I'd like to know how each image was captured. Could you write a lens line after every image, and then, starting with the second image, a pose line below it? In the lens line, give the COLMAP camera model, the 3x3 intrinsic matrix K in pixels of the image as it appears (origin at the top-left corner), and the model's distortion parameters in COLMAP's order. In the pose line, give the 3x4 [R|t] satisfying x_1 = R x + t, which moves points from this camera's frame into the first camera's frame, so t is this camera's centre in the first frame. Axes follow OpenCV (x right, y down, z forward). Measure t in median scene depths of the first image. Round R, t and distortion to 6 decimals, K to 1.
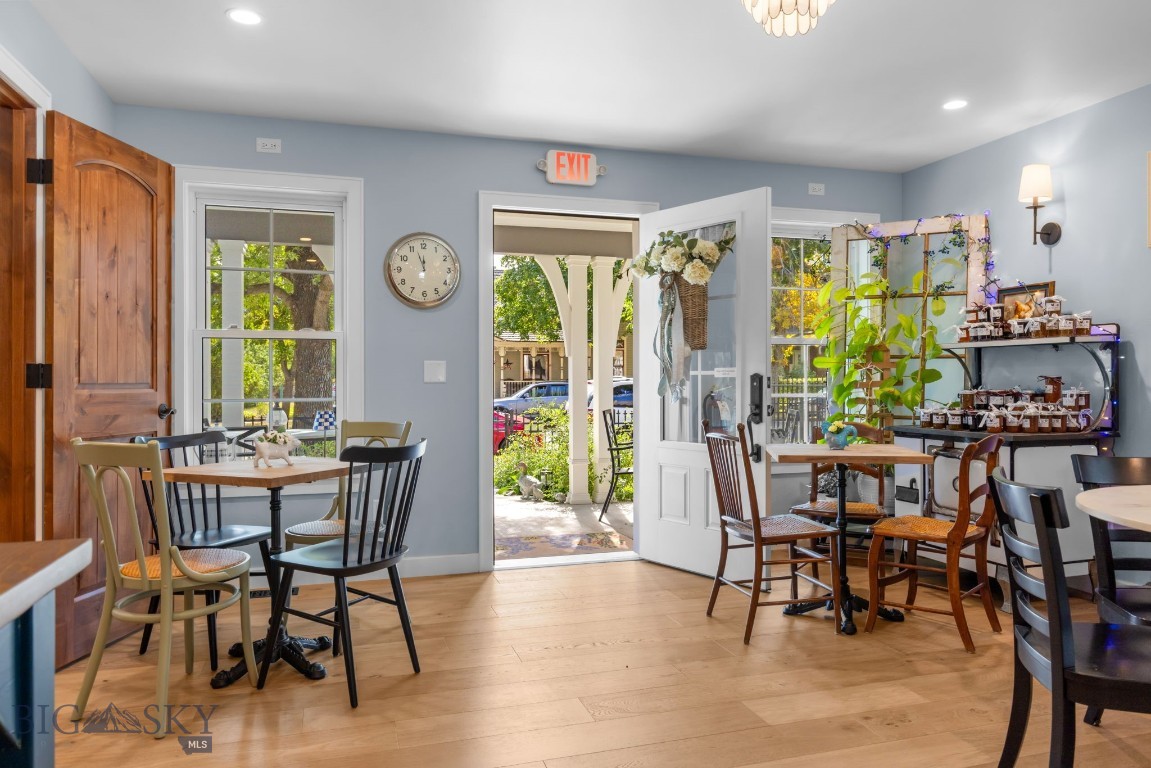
lens RADIAL K [[783.0, 0, 576.0], [0, 783.0, 379.1], [0, 0, 1]] dist [-0.008959, 0.000084]
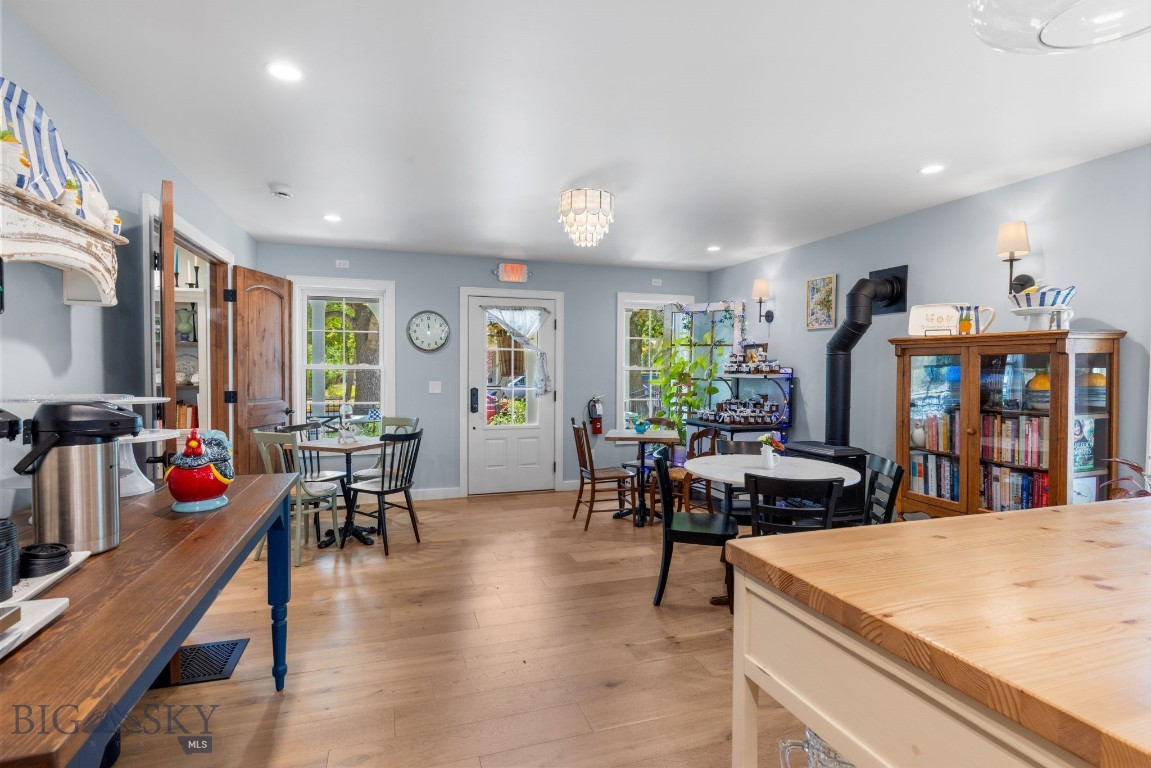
lens RADIAL K [[582.3, 0, 576.9], [0, 582.3, 383.7], [0, 0, 1]] dist [0.000095, -0.000087]
pose [[0.999762, 0.007359, 0.020529, 0.144236], [-0.007944, 0.999561, 0.028559, -0.071363], [-0.020310, -0.028716, 0.999381, -0.424612]]
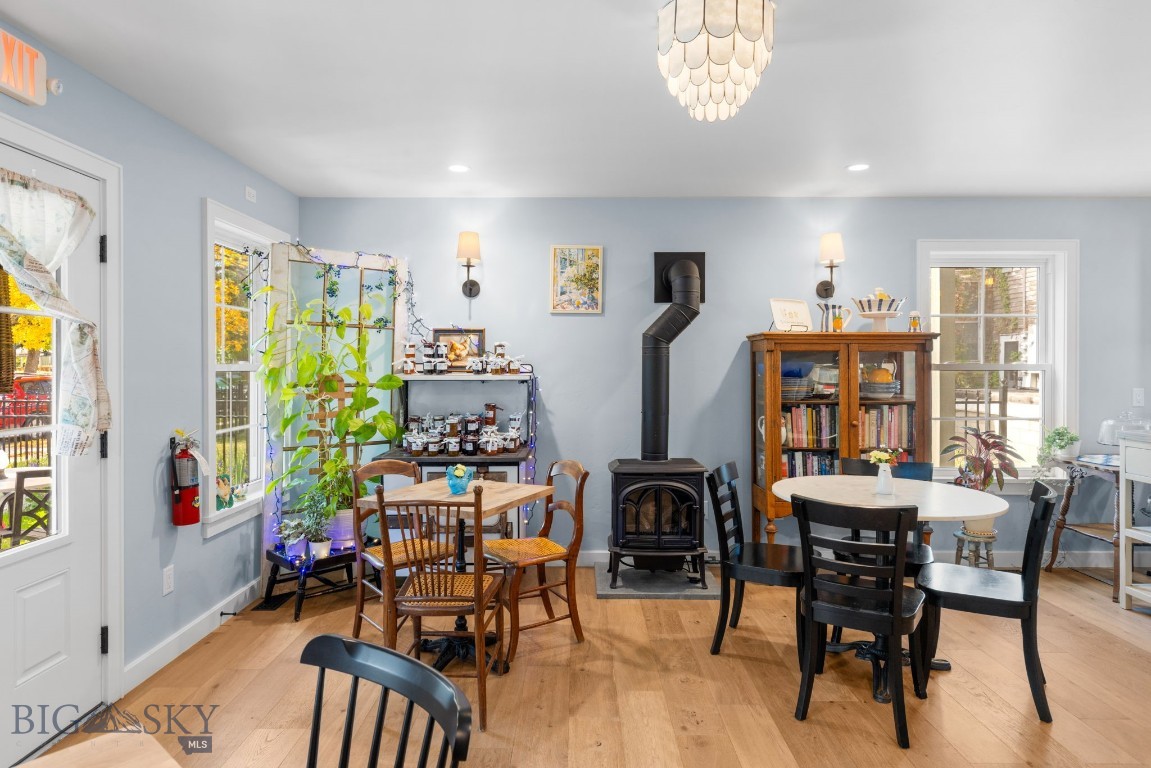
lens RADIAL K [[681.6, 0, 572.5], [0, 681.6, 365.6], [0, 0, 1]] dist [-0.002994, 0.000077]
pose [[0.288092, 0.002625, 0.957599, -0.446230], [-0.001063, 0.999997, -0.002422, -0.068612], [-0.957602, -0.000321, 0.288094, 0.603652]]
